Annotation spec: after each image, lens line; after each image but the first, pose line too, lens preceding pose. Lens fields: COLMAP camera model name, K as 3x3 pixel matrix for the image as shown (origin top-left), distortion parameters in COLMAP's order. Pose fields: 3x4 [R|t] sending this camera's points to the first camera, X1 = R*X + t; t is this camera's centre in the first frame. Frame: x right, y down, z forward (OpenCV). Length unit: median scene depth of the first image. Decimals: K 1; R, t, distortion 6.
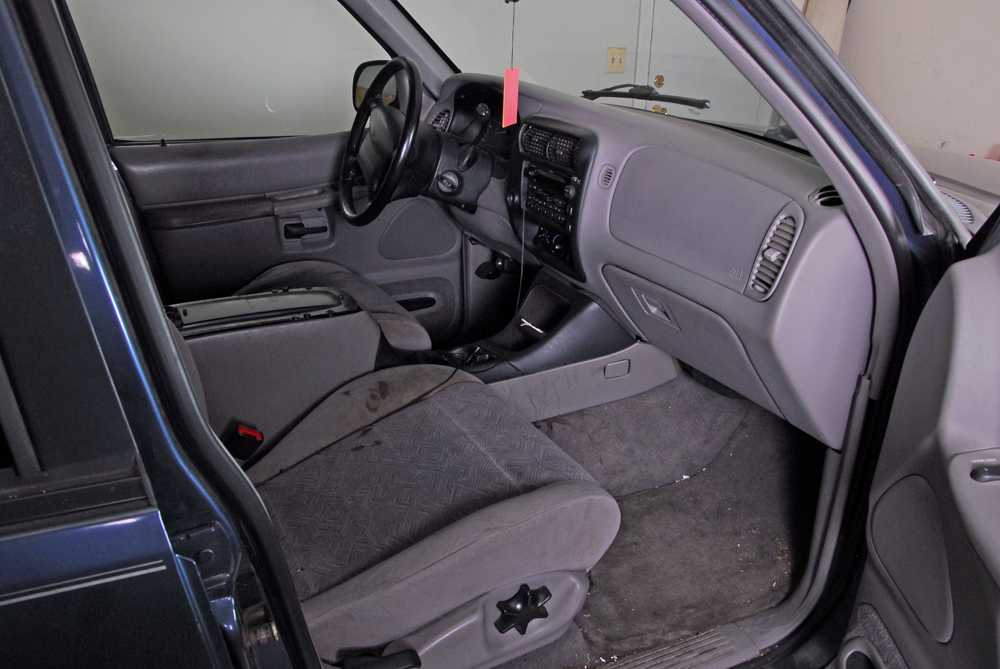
lens RADIAL K [[910.9, 0, 499.2], [0, 910.9, 336.5], [0, 0, 1]] dist [-0.107372, 0.010757]
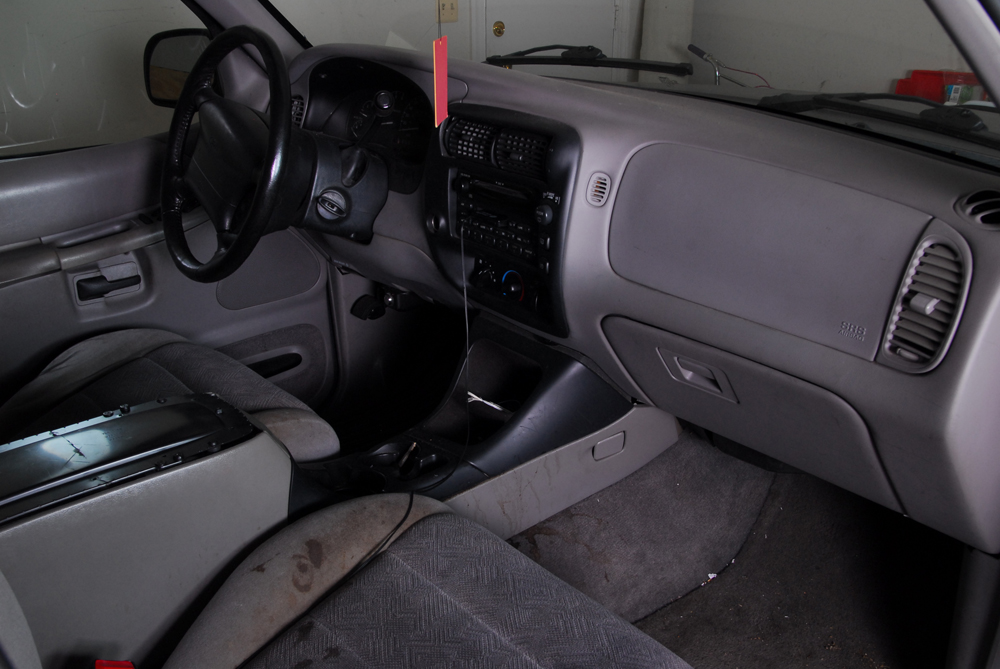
lens RADIAL K [[1006.2, 0, 501.4], [0, 1006.2, 332.2], [0, 0, 1]] dist [-0.061772, 0.000000]
pose [[0.968737, -0.118808, 0.217790, -0.117348], [0.113844, 0.992873, 0.035244, -0.092567], [-0.220426, -0.009348, 0.975359, 0.242454]]
